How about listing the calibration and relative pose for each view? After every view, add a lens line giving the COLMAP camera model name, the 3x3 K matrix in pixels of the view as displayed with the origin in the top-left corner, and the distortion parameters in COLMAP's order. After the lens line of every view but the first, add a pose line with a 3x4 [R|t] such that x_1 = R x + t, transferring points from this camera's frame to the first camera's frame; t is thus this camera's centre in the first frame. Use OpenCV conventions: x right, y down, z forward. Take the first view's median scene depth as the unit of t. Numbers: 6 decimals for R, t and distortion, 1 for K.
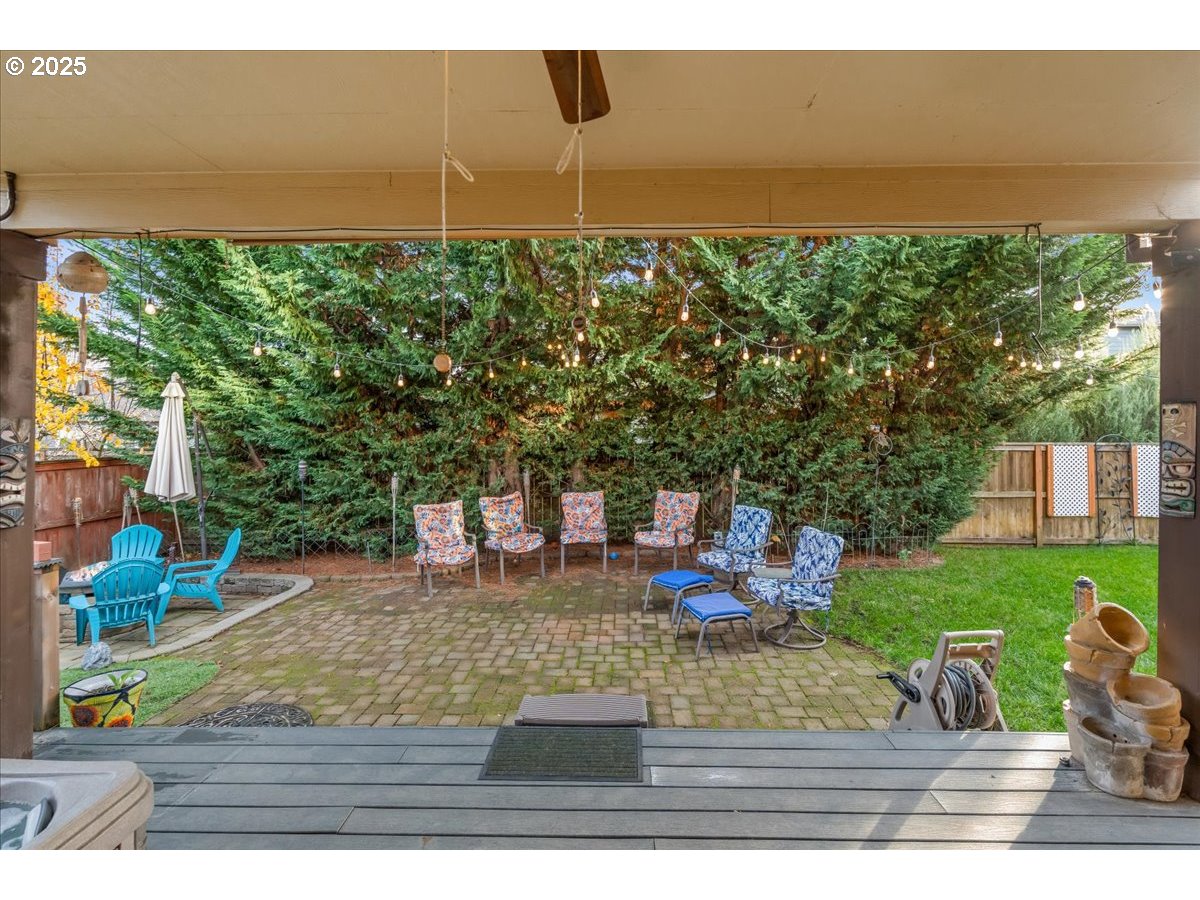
lens RADIAL K [[543.4, 0, 609.2], [0, 543.4, 418.1], [0, 0, 1]] dist [-0.001717, -0.001065]
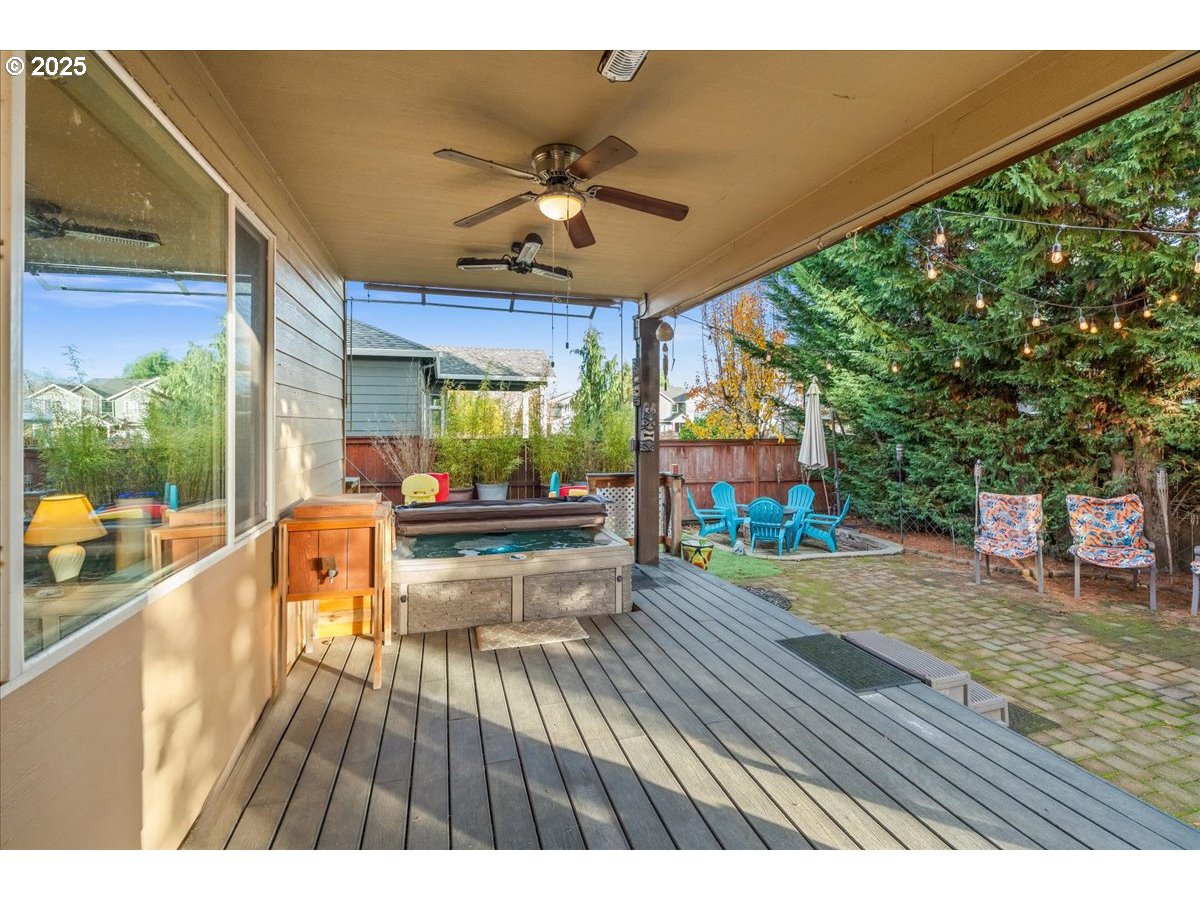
lens RADIAL K [[543.4, 0, 599.0], [0, 543.4, 439.9], [0, 0, 1]] dist [-0.001717, -0.001065]
pose [[0.304139, 0.026620, -0.952256, 0.340167], [0.005977, 0.999537, 0.029851, 0.030917], [0.952609, -0.014771, 0.303839, 0.044327]]
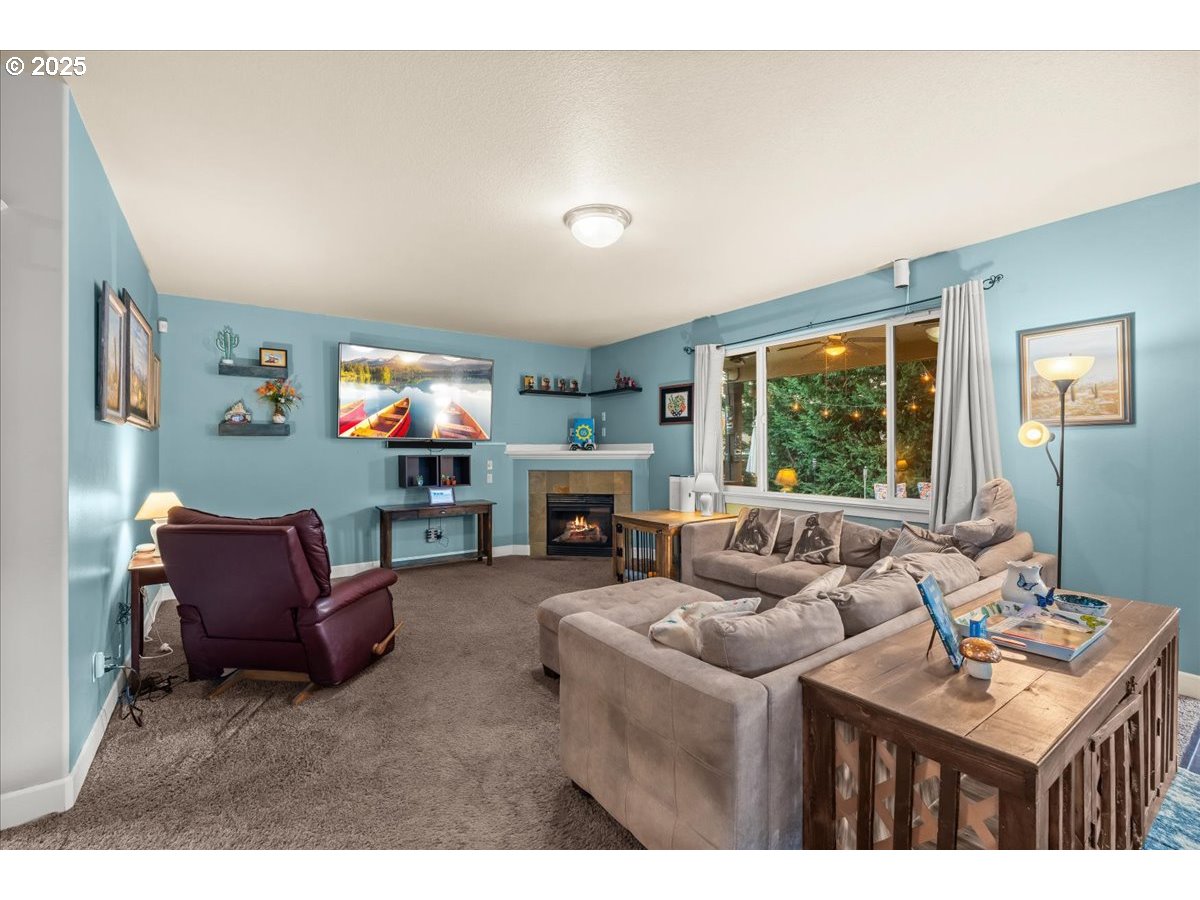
lens RADIAL K [[519.5, 0, 596.6], [0, 519.5, 450.8], [0, 0, 1]] dist [-0.000407, -0.000068]
pose [[0.604680, -0.000841, -0.796468, 0.403862], [0.010167, 0.999926, 0.006663, 0.032340], [0.796404, -0.012127, 0.604644, -0.674154]]
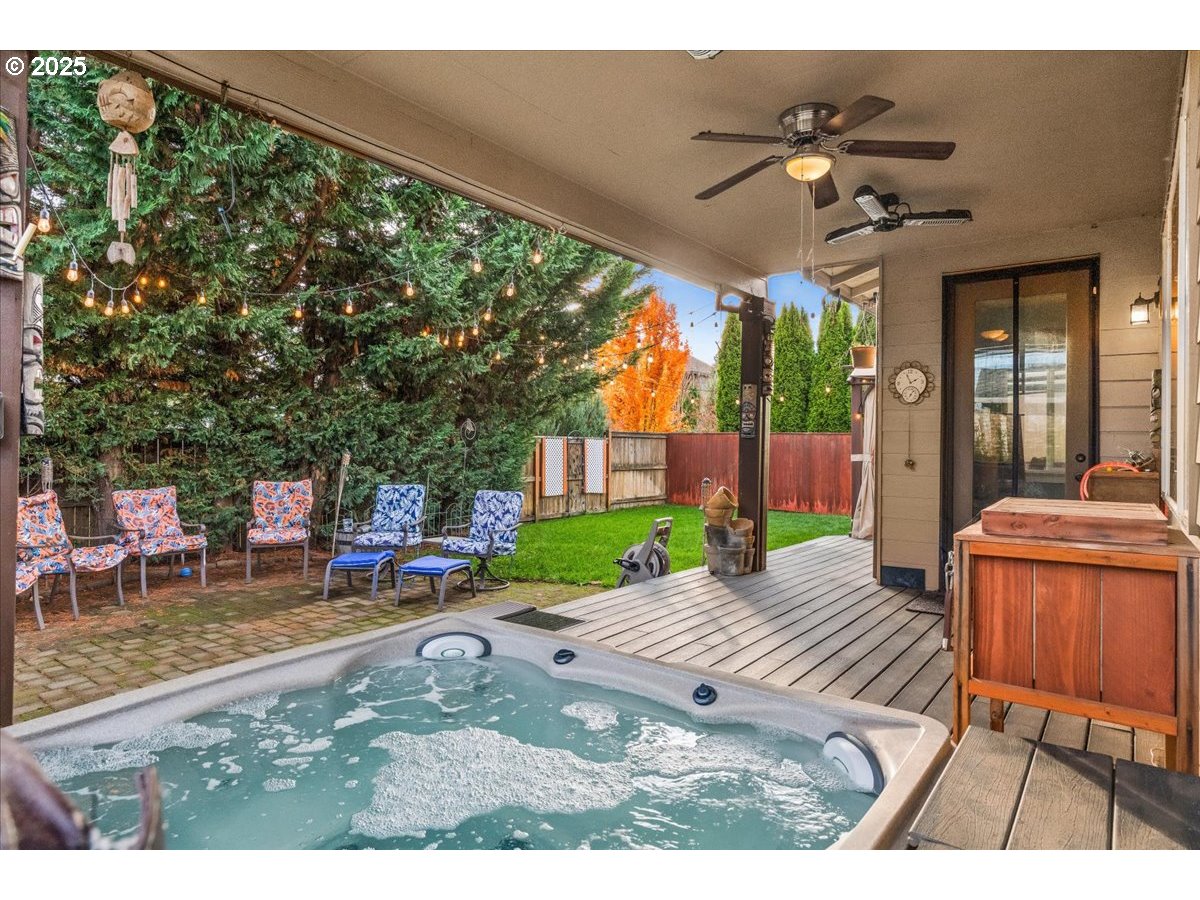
lens RADIAL K [[711.8, 0, 599.3], [0, 711.8, 447.9], [0, 0, 1]] dist [-0.003349, -0.000416]
pose [[0.581452, 0.004101, 0.813570, -0.496761], [-0.017078, 0.999828, 0.007165, 0.069567], [-0.813401, -0.018060, 0.581423, -0.037529]]
